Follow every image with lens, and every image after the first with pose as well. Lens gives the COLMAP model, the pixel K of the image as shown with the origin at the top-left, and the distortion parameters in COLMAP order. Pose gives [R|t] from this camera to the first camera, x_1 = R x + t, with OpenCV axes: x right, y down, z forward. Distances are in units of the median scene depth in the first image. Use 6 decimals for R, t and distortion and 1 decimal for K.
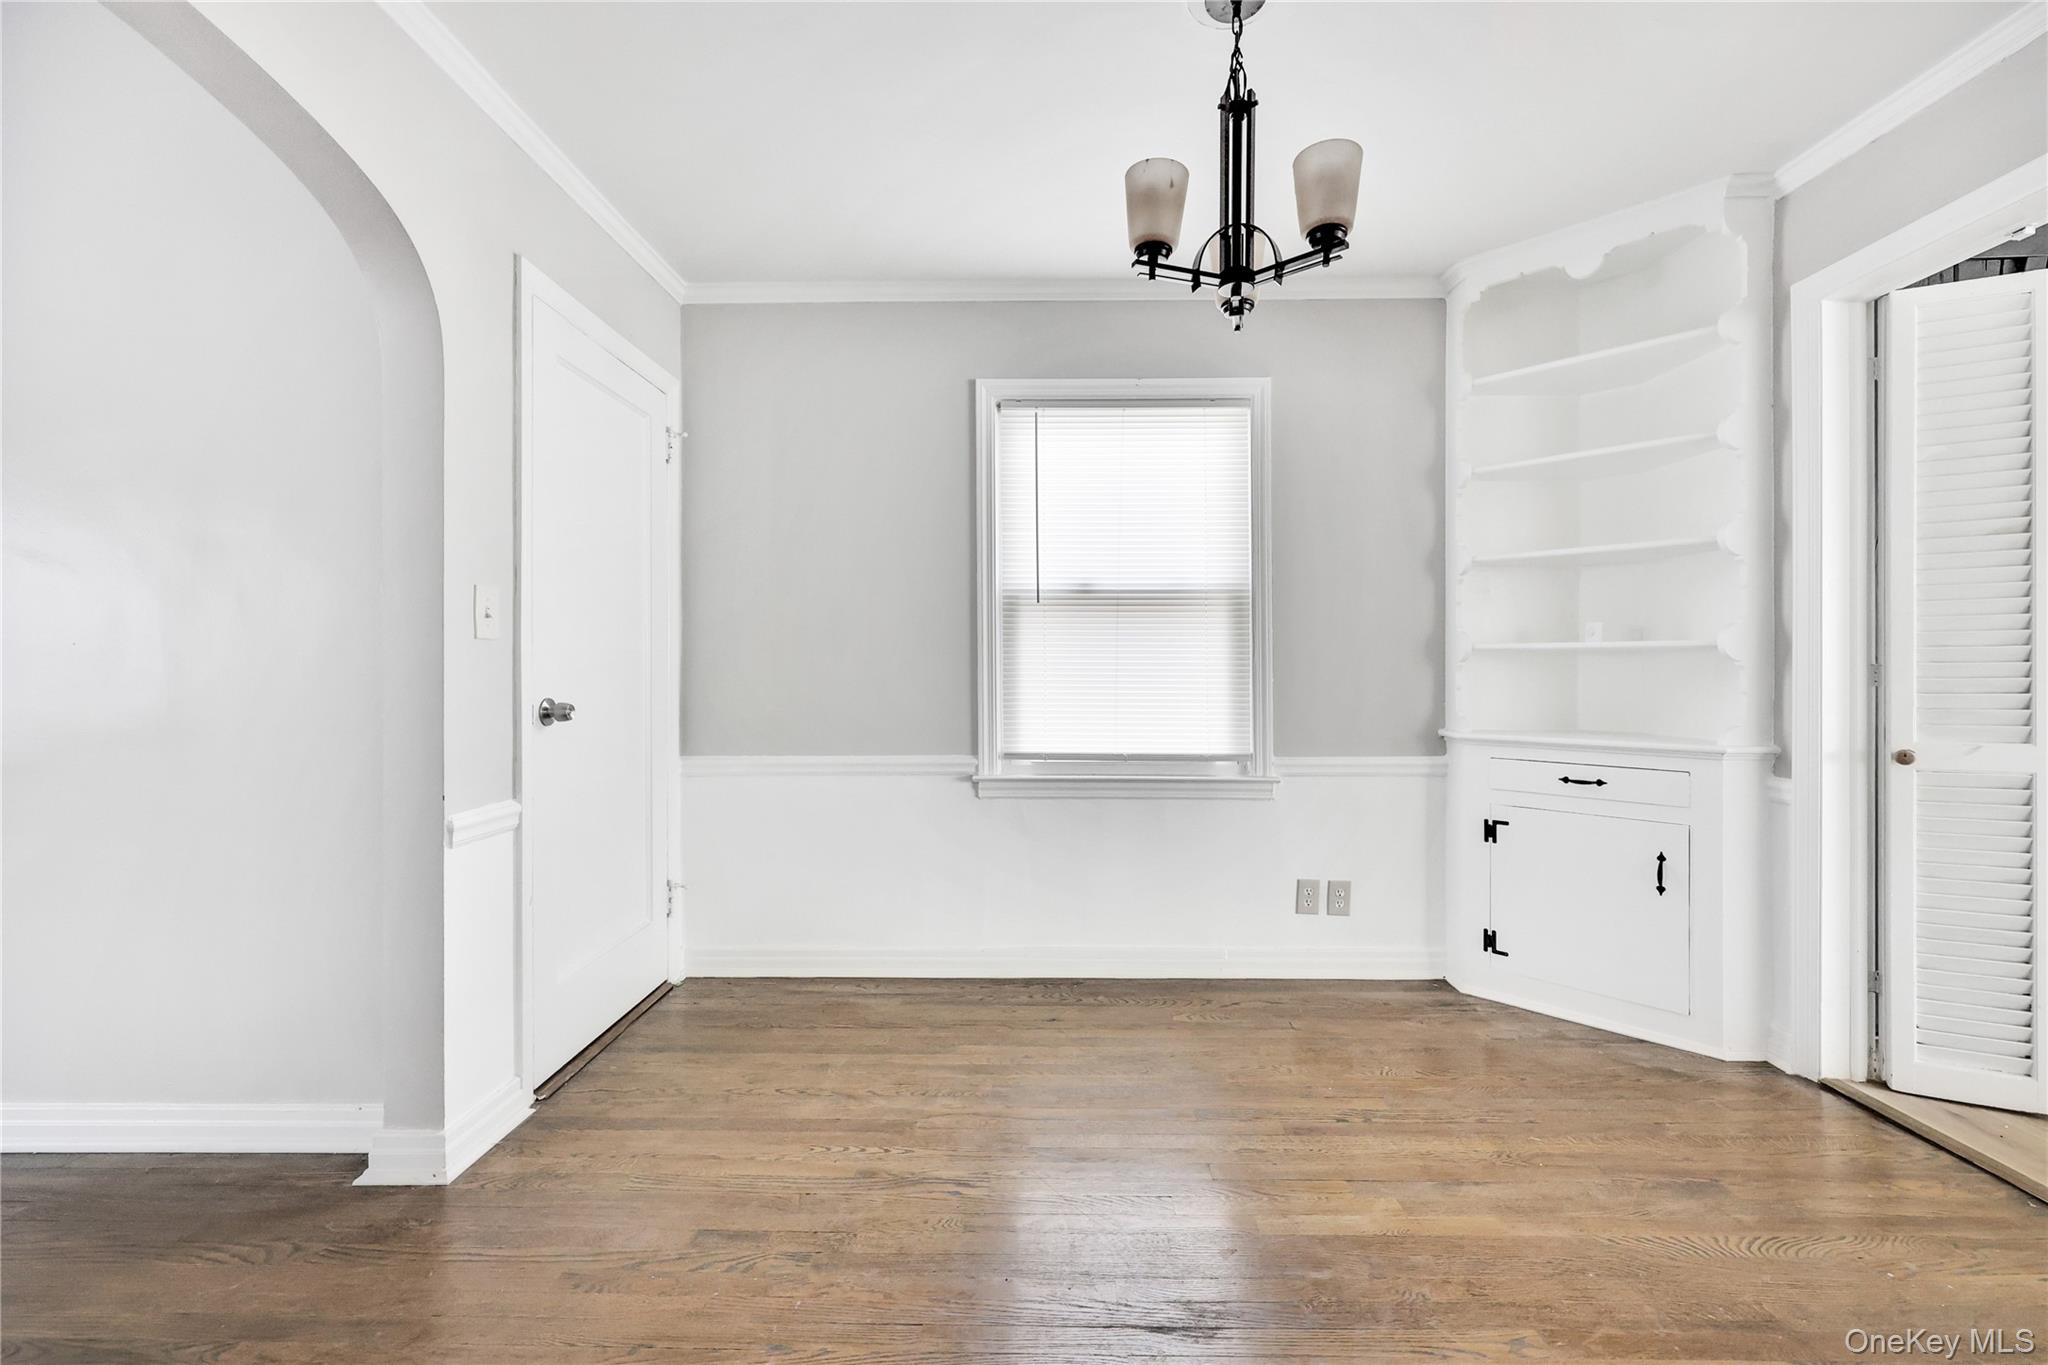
lens RADIAL K [[828.1, 0, 1030.8], [0, 828.1, 673.9], [0, 0, 1]] dist [0.003562, 0.000110]
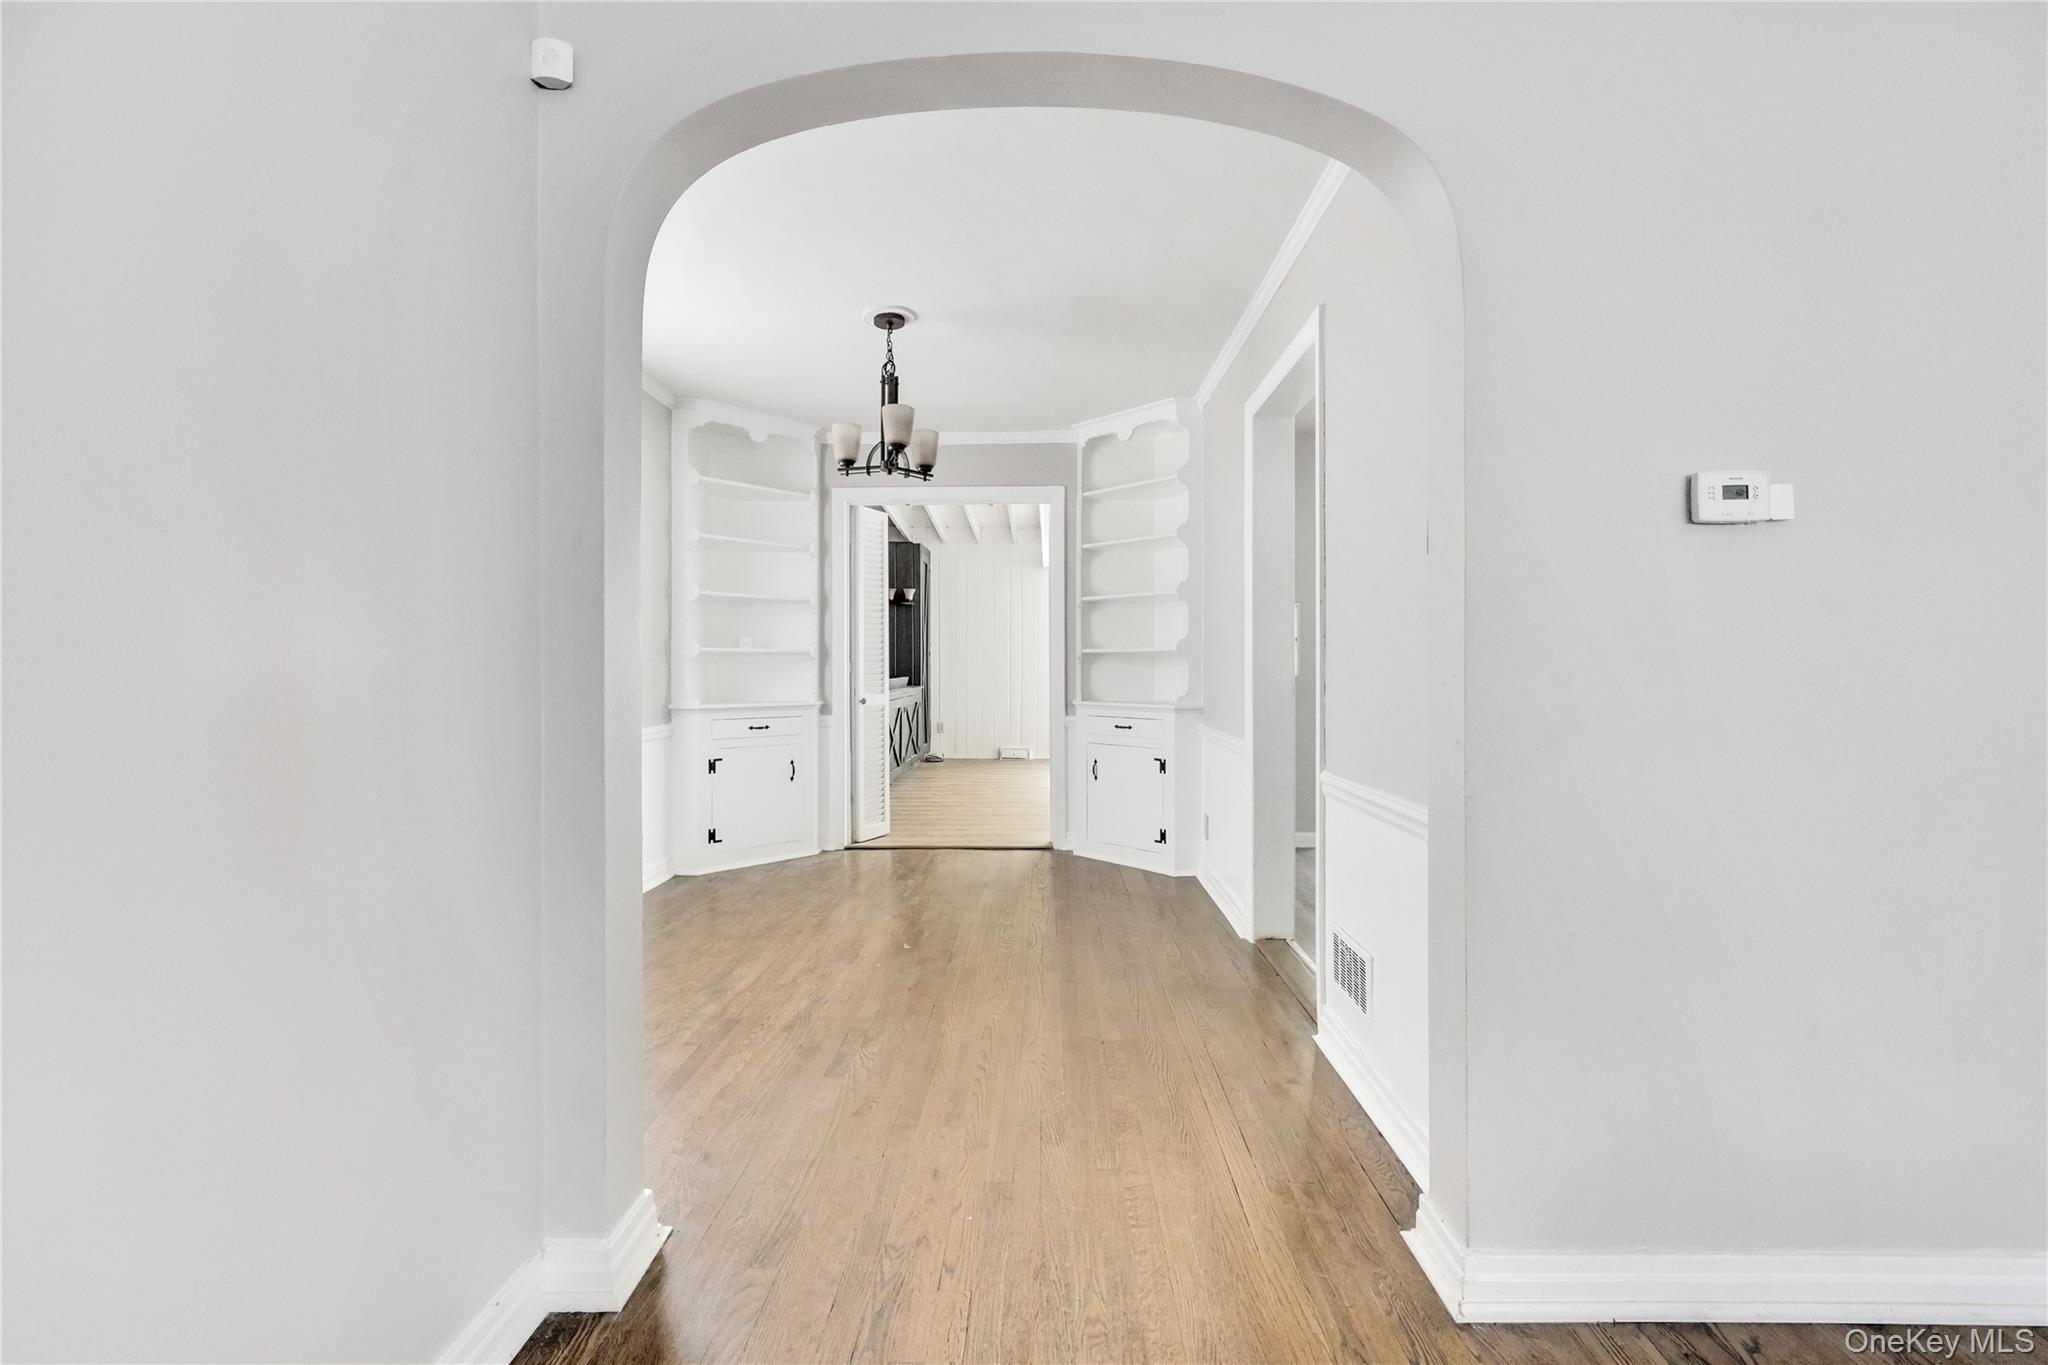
lens RADIAL K [[828.1, 0, 1033.5], [0, 828.1, 673.2], [0, 0, 1]] dist [0.003562, 0.000110]
pose [[-0.002357, -0.002507, 0.999994, -1.212194], [0.008319, 0.999962, 0.002526, 0.015889], [-0.999963, 0.008325, -0.002336, 0.464503]]
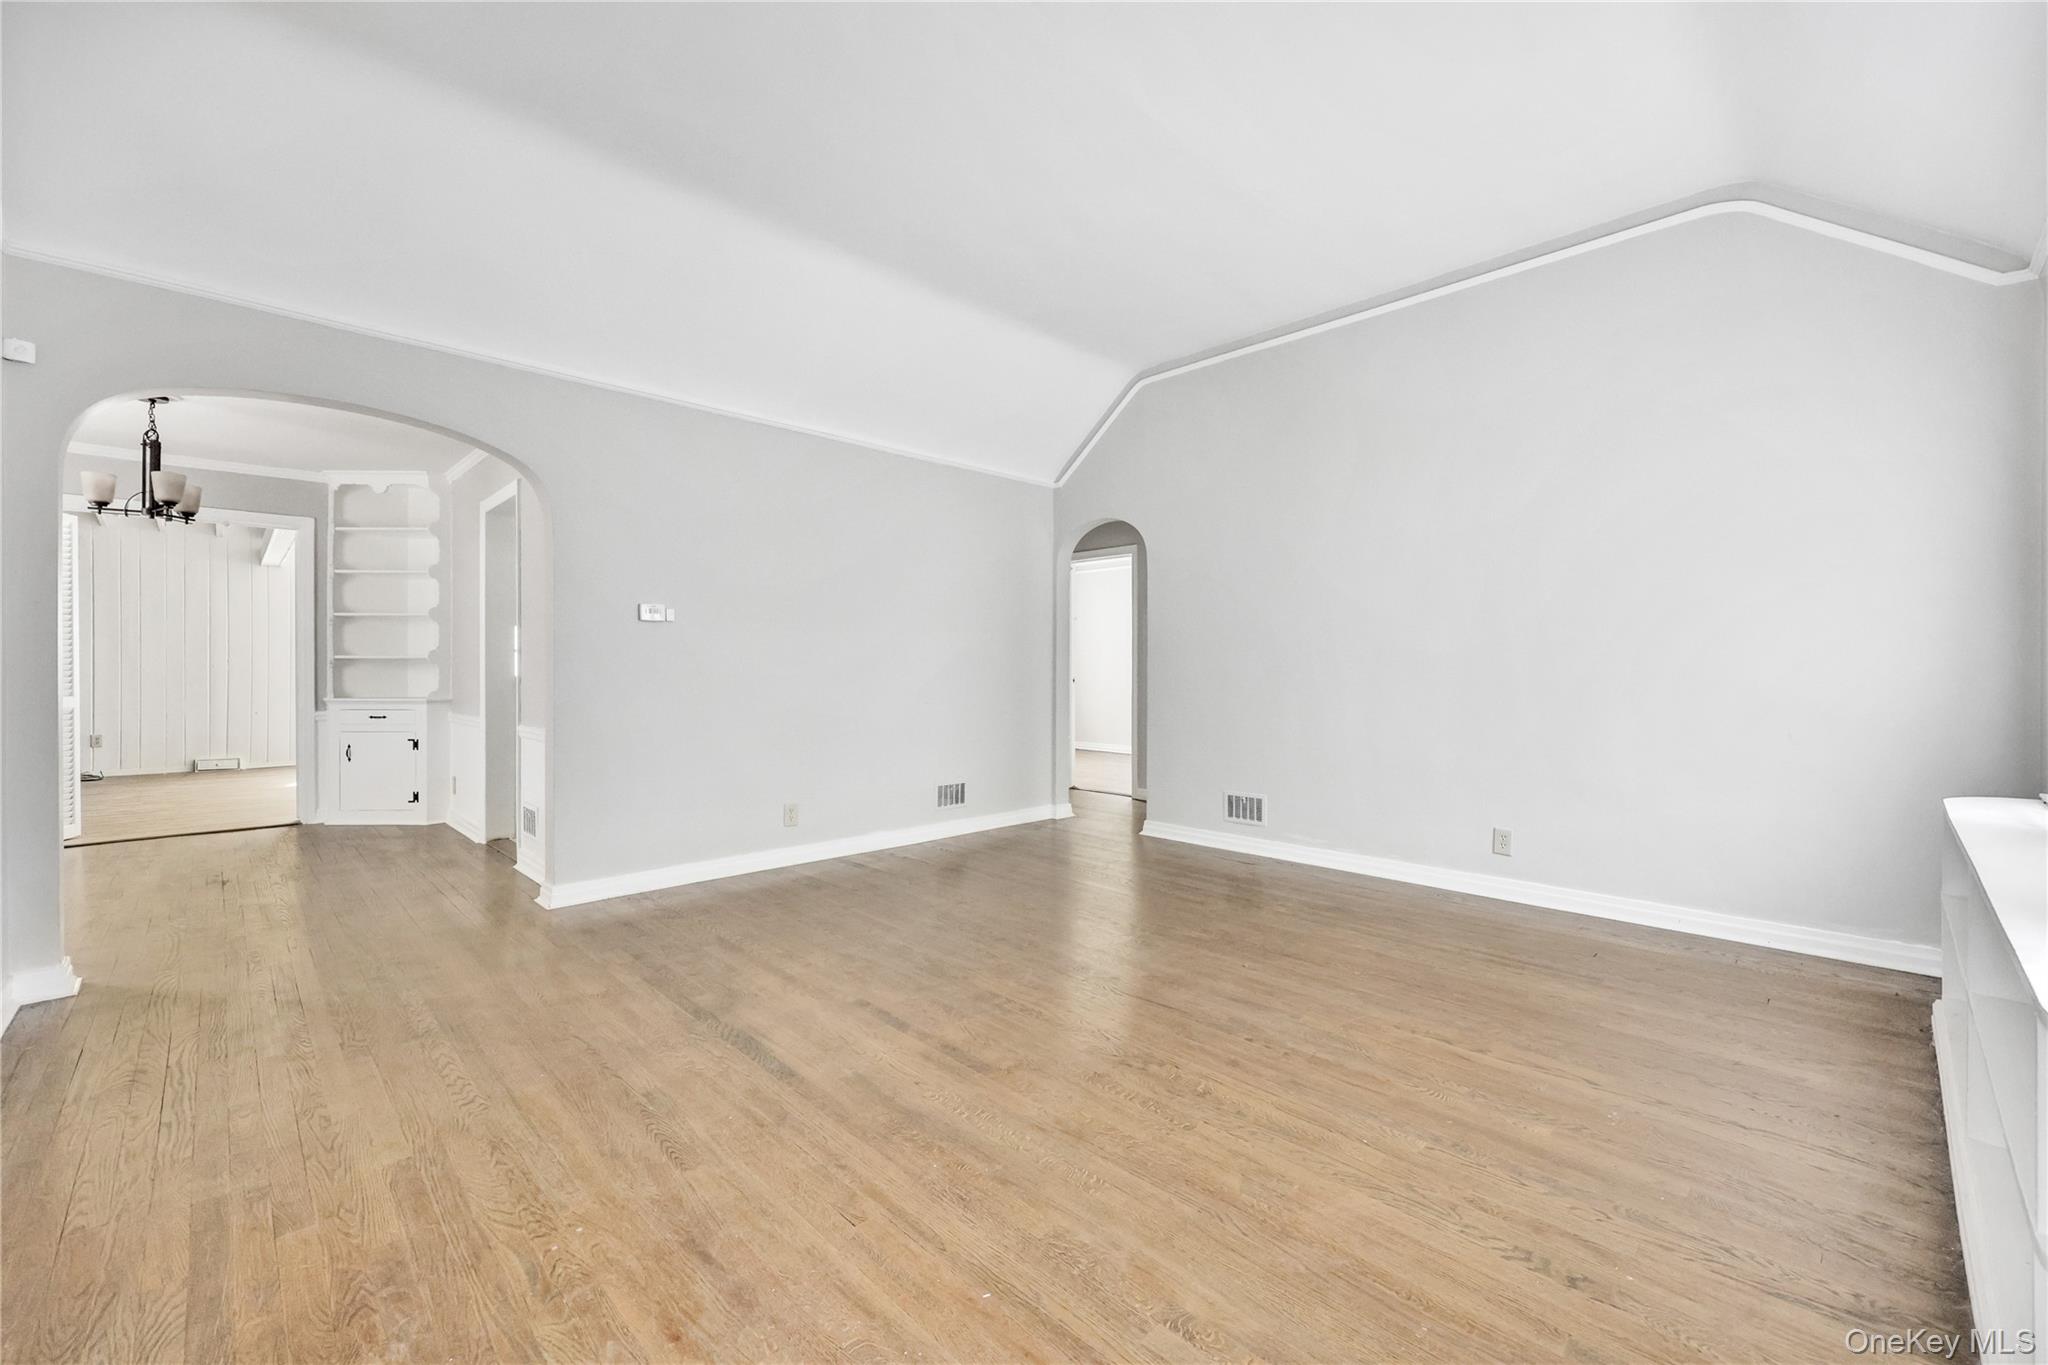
lens RADIAL K [[828.1, 0, 1018.4], [0, 828.1, 670.3], [0, 0, 1]] dist [0.003562, 0.000110]
pose [[-0.707627, 0.004883, 0.706569, -2.359673], [0.008493, 0.999963, 0.001595, 0.020326], [-0.706535, 0.007130, -0.707642, 0.648338]]
